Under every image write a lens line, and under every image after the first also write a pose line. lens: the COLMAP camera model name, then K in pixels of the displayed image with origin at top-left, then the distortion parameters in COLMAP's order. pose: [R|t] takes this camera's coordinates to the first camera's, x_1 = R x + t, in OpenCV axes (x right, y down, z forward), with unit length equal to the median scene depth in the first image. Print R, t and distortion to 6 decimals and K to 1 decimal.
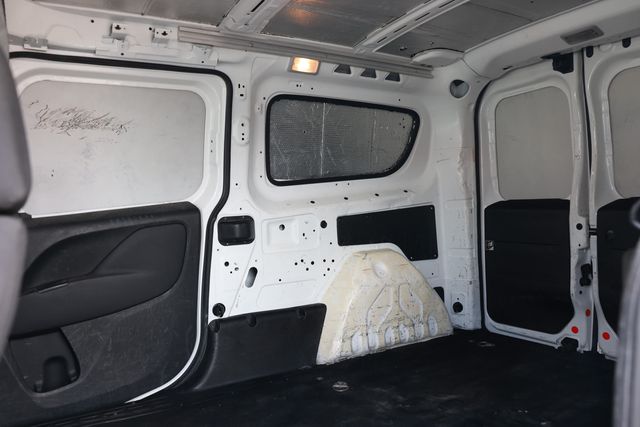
lens RADIAL K [[507.1, 0, 322.1], [0, 507.1, 212.4], [0, 0, 1]] dist [-0.097032, 0.091982]
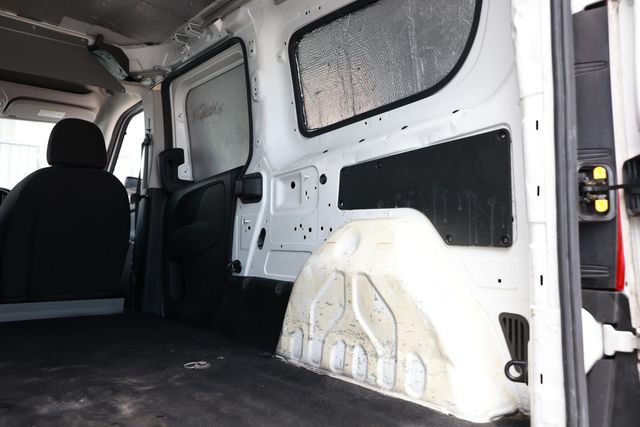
lens RADIAL K [[507.1, 0, 316.5], [0, 507.1, 207.4], [0, 0, 1]] dist [-0.097032, 0.091982]
pose [[0.155835, -0.027815, -0.987391, 0.758000], [-0.042297, 0.998499, -0.034804, 0.093868], [0.986877, 0.047188, 0.154425, 0.907860]]
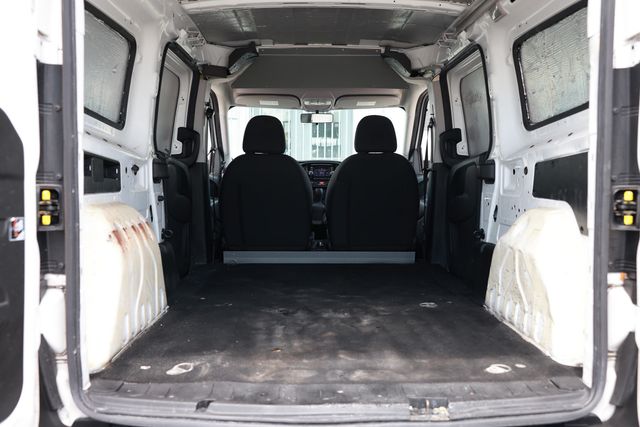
lens RADIAL K [[573.2, 0, 319.1], [0, 573.2, 213.1], [0, 0, 1]] dist [-0.084668, 0.007512]
pose [[-0.489403, 0.089827, -0.867419, 1.119593], [-0.008276, 0.994158, 0.107620, -0.008026], [0.872018, 0.059848, -0.485801, 1.216489]]
